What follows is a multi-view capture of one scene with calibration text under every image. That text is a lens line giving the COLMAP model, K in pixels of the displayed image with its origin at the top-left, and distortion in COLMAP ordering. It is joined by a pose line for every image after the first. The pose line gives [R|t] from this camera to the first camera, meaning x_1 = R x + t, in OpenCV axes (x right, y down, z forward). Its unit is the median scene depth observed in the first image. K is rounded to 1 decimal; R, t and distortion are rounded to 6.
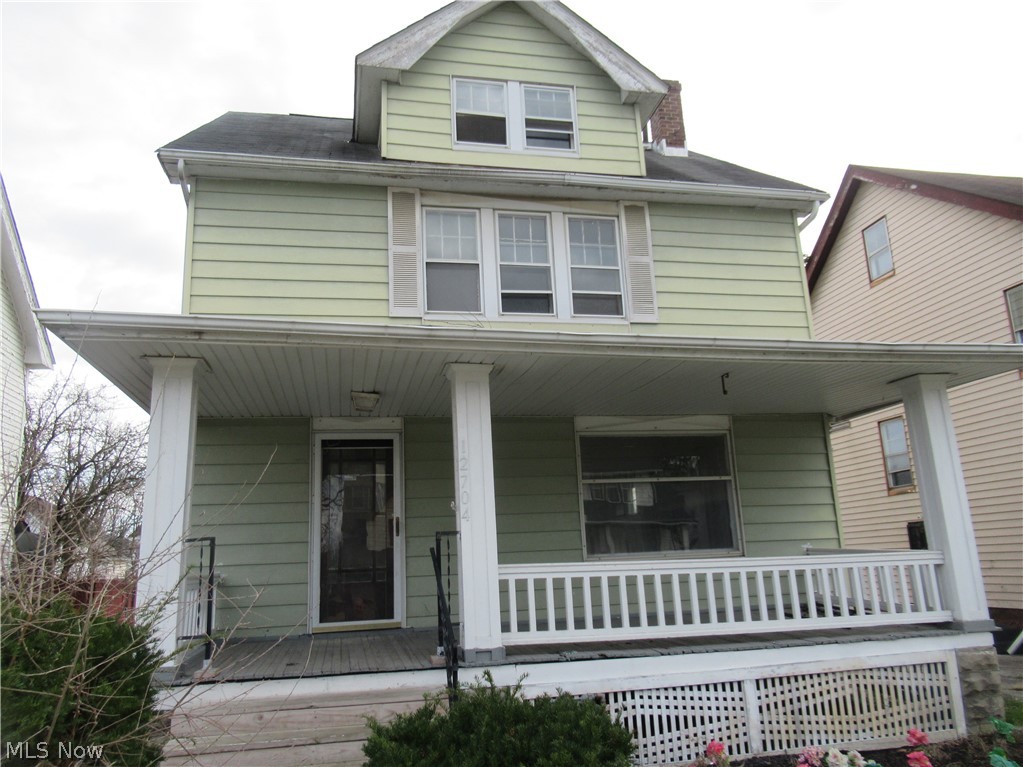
lens RADIAL K [[767.9, 0, 511.5], [0, 767.9, 383.5], [0, 0, 1]] dist [0.000153, -0.001917]
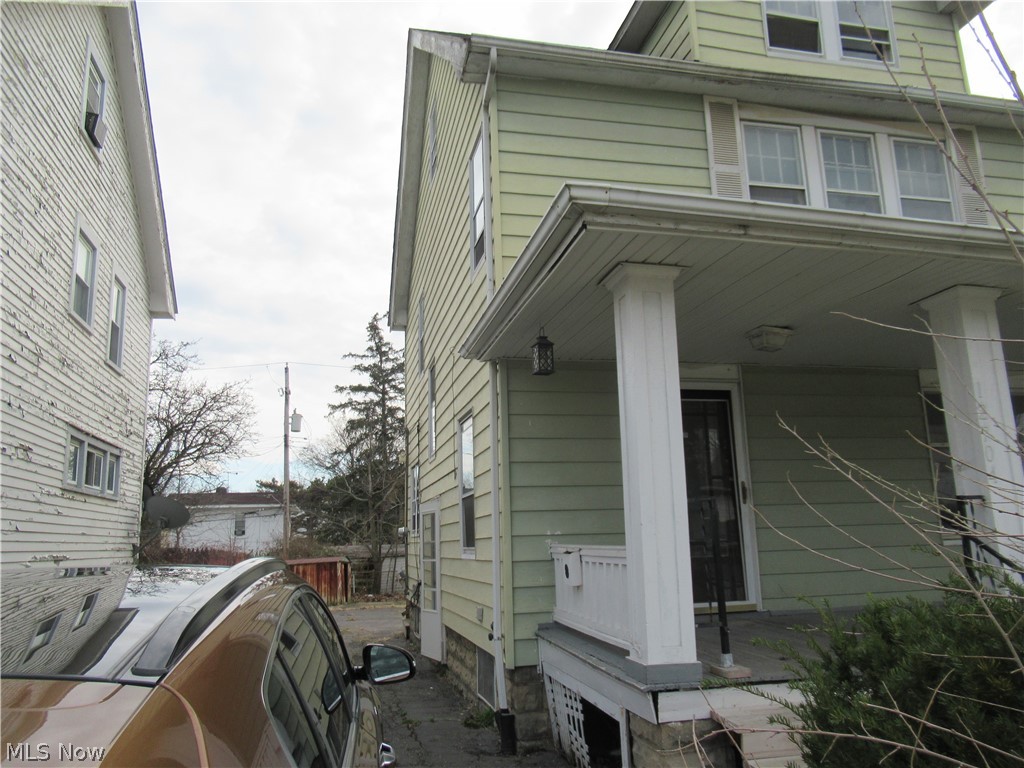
lens RADIAL K [[768.7, 0, 512.0], [0, 768.7, 384.0], [0, 0, 1]] dist [0.000153, -0.001917]
pose [[0.999692, 0.019351, 0.015523, -0.379232], [-0.019805, 0.999364, 0.029663, 0.041880], [-0.014939, -0.029962, 0.999439, 0.142967]]
